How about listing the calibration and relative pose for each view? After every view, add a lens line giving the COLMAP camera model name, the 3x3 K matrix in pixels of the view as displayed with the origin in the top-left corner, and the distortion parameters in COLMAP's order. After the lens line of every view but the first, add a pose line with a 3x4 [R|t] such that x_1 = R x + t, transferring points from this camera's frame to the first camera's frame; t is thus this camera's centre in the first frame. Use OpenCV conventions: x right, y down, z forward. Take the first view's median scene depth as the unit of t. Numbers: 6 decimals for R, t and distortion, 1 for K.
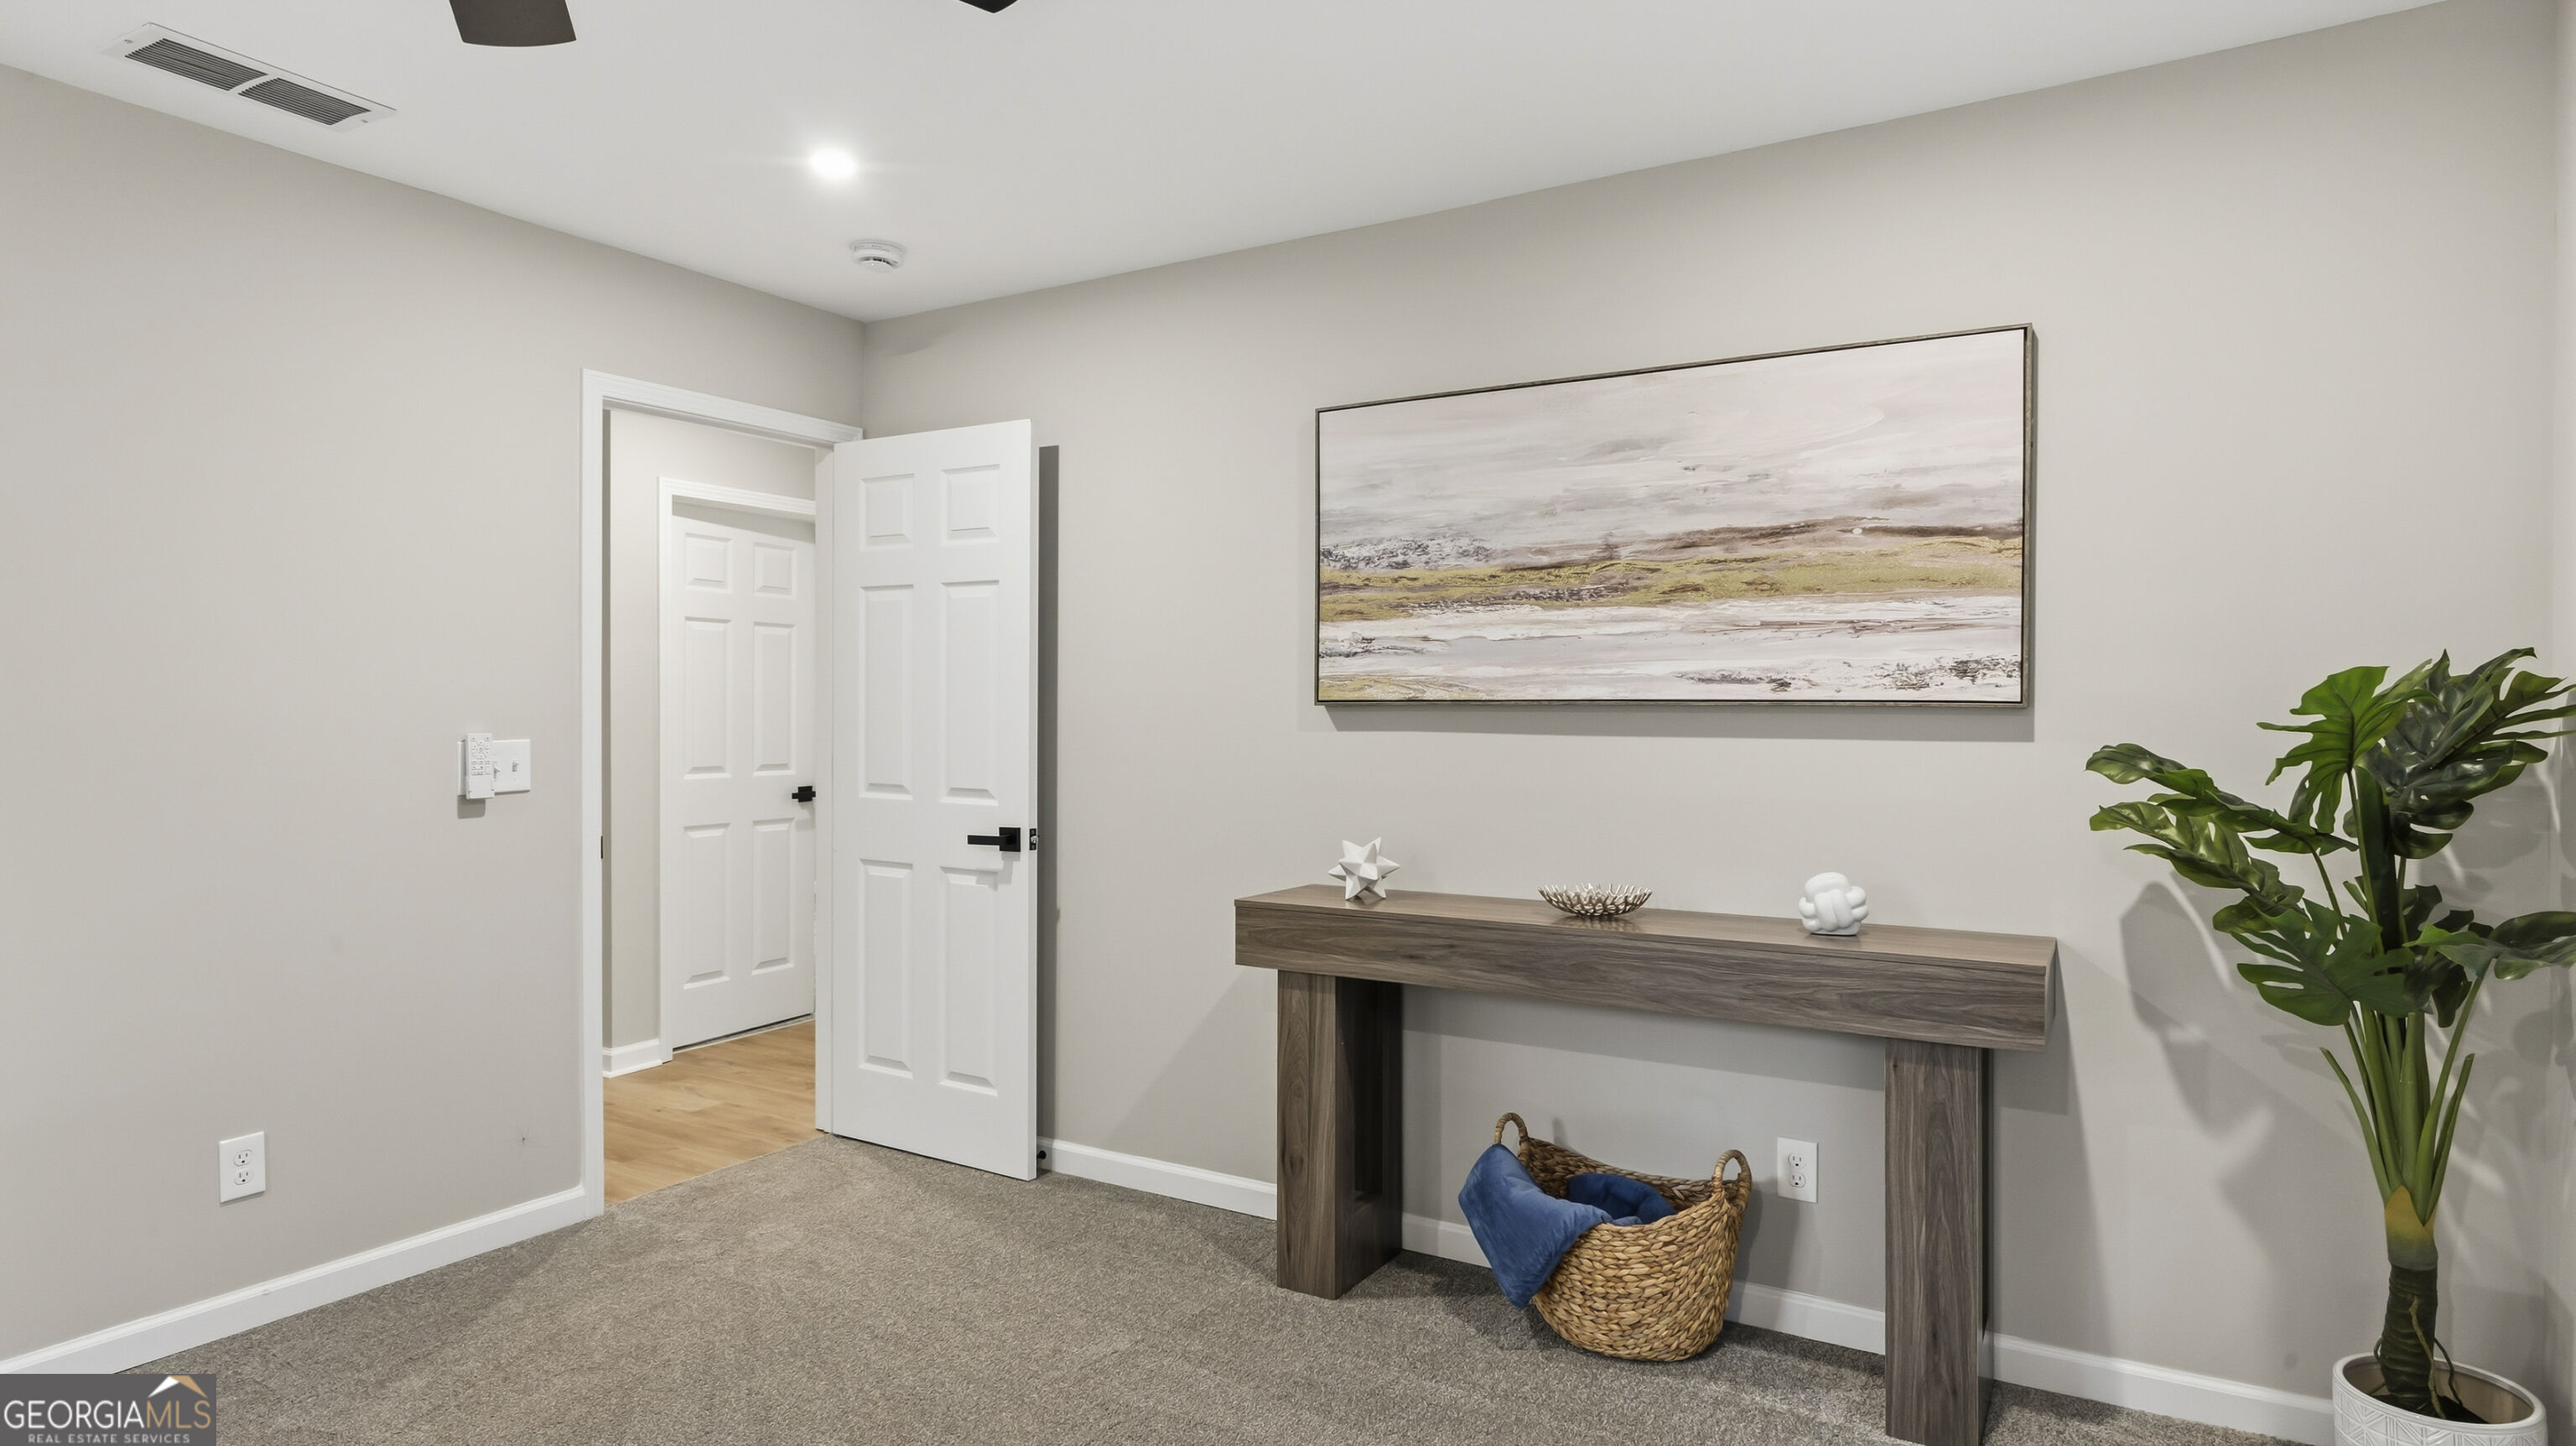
lens RADIAL K [[1409.0, 0, 1288.0], [0, 1409.0, 723.0], [0, 0, 1]] dist [0.001209, -0.000147]
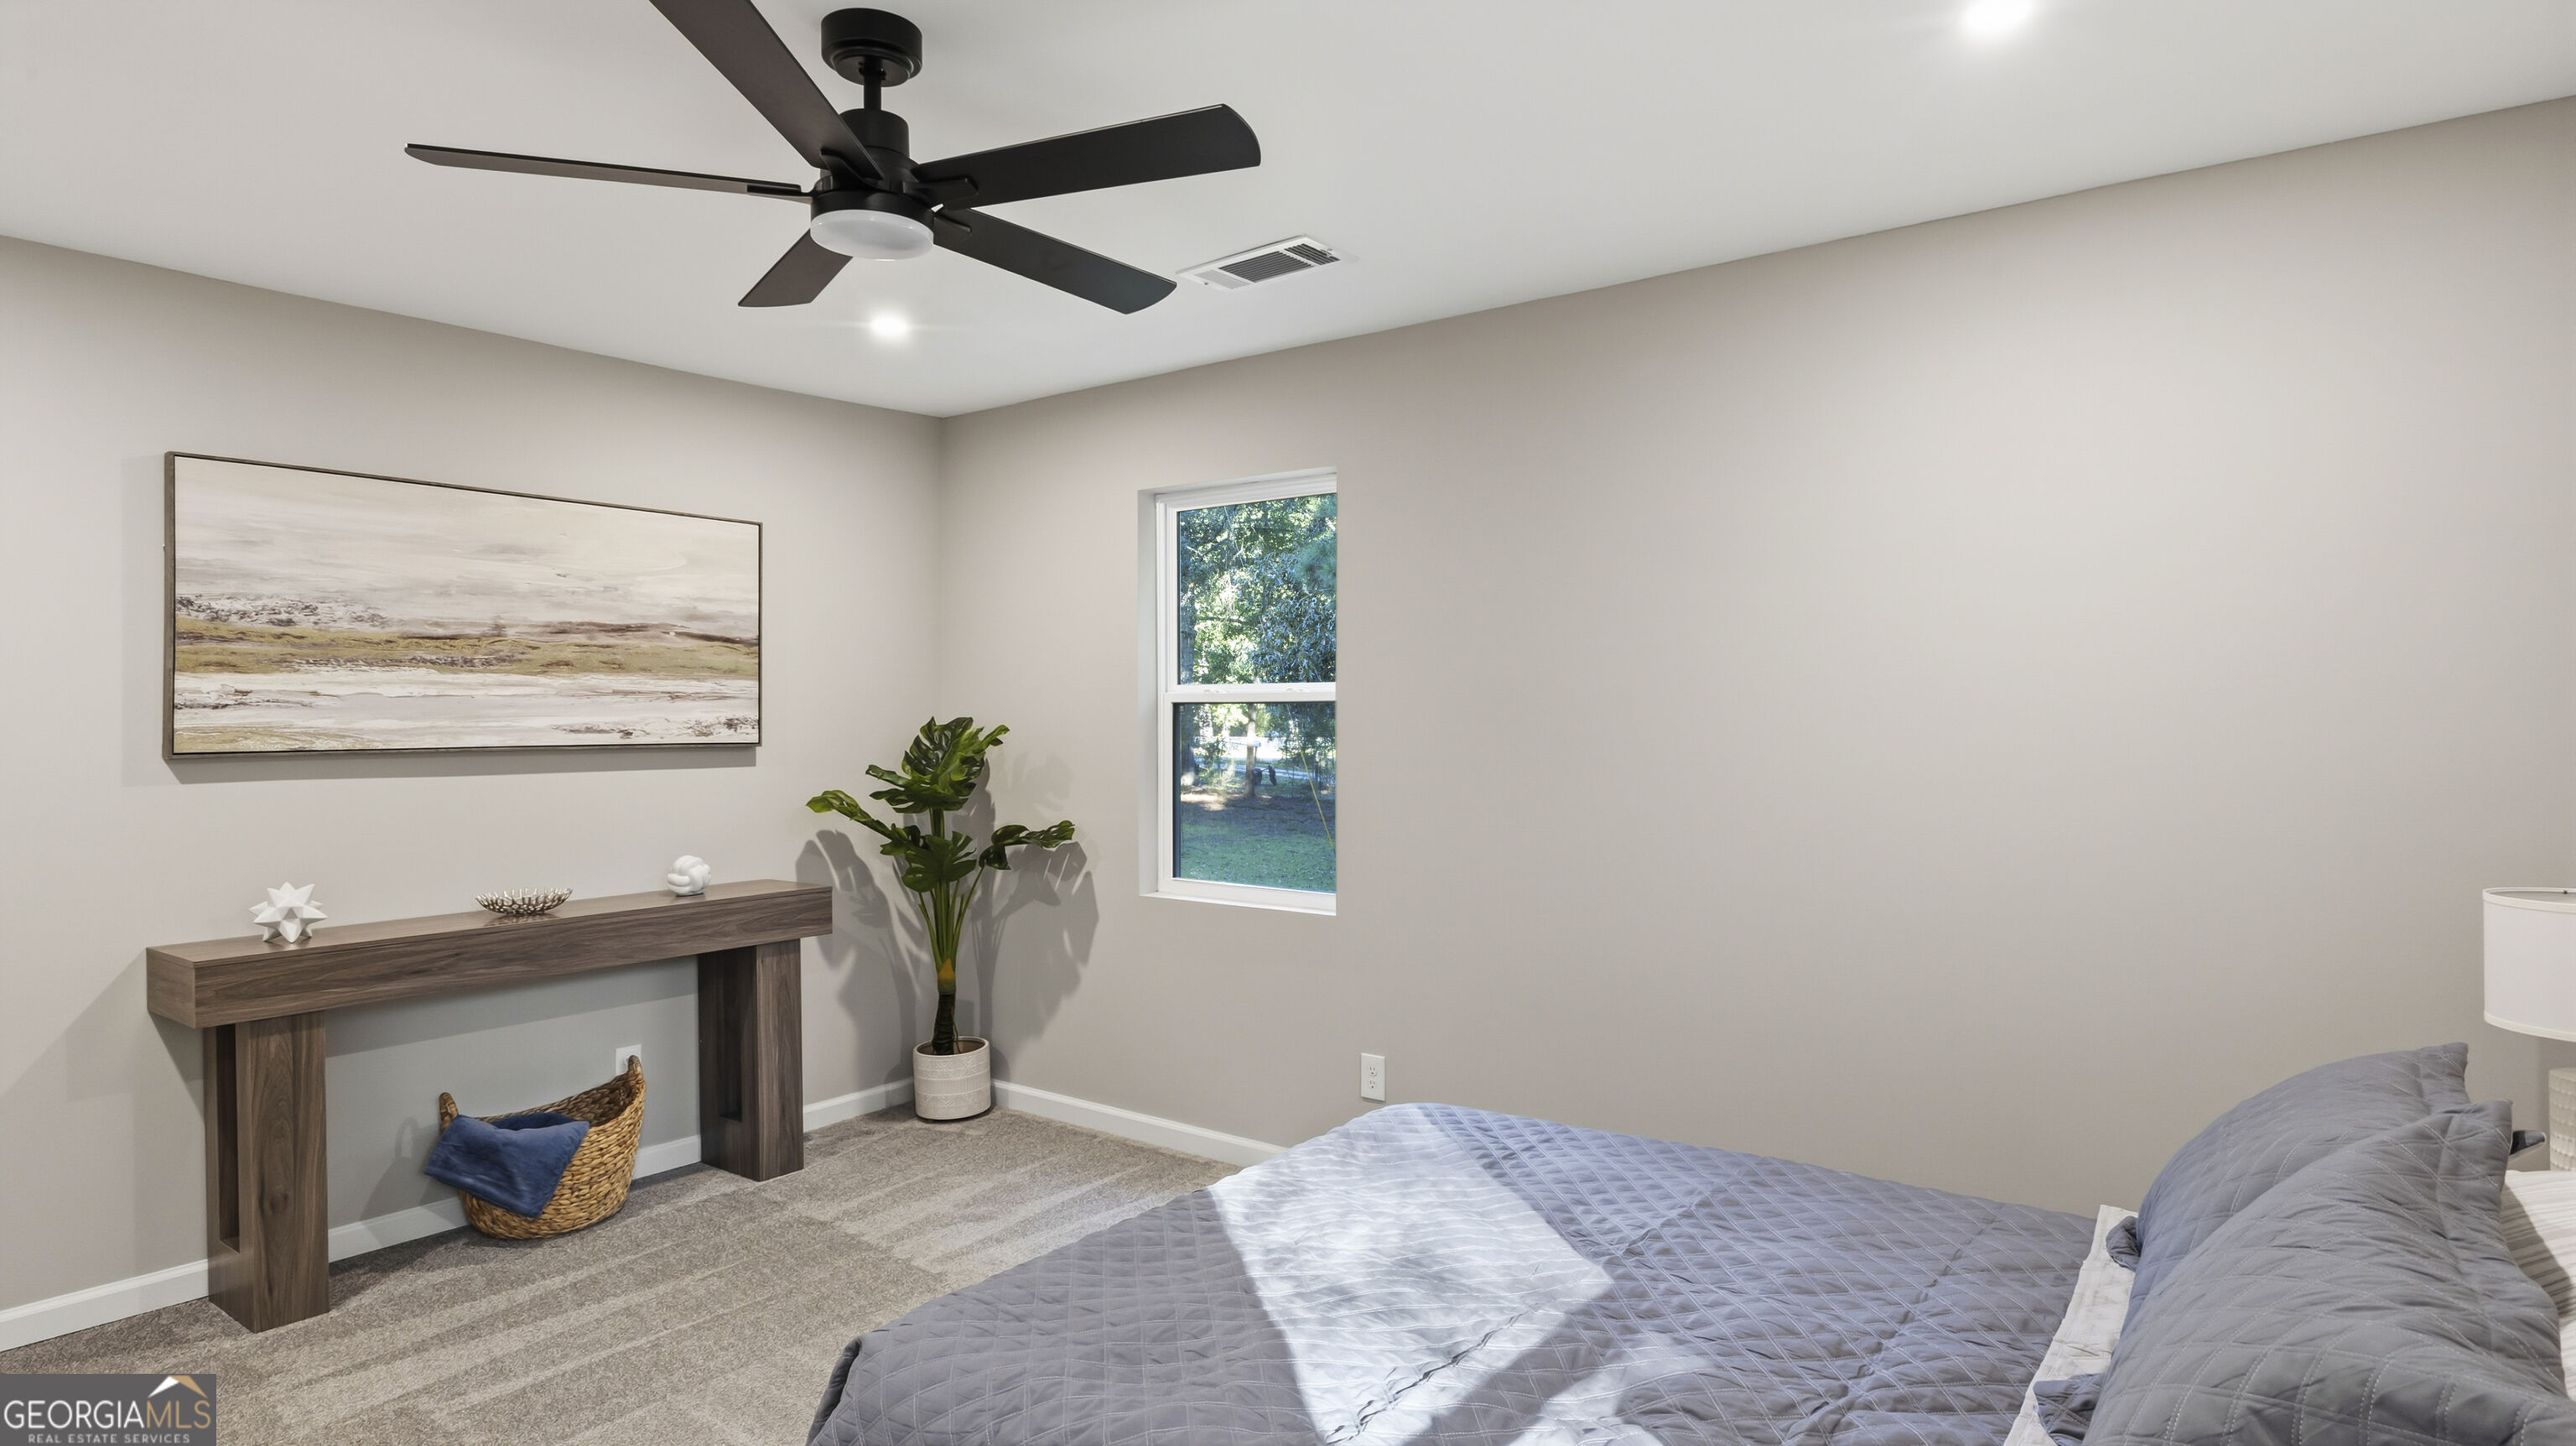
lens RADIAL K [[1409.0, 0, 1288.0], [0, 1409.0, 723.0], [0, 0, 1]] dist [0.001209, -0.000147]
pose [[0.113227, -0.008063, 0.993536, -0.939942], [0.014430, 0.999875, 0.006470, -0.035055], [-0.993464, 0.013604, 0.113329, 0.143809]]
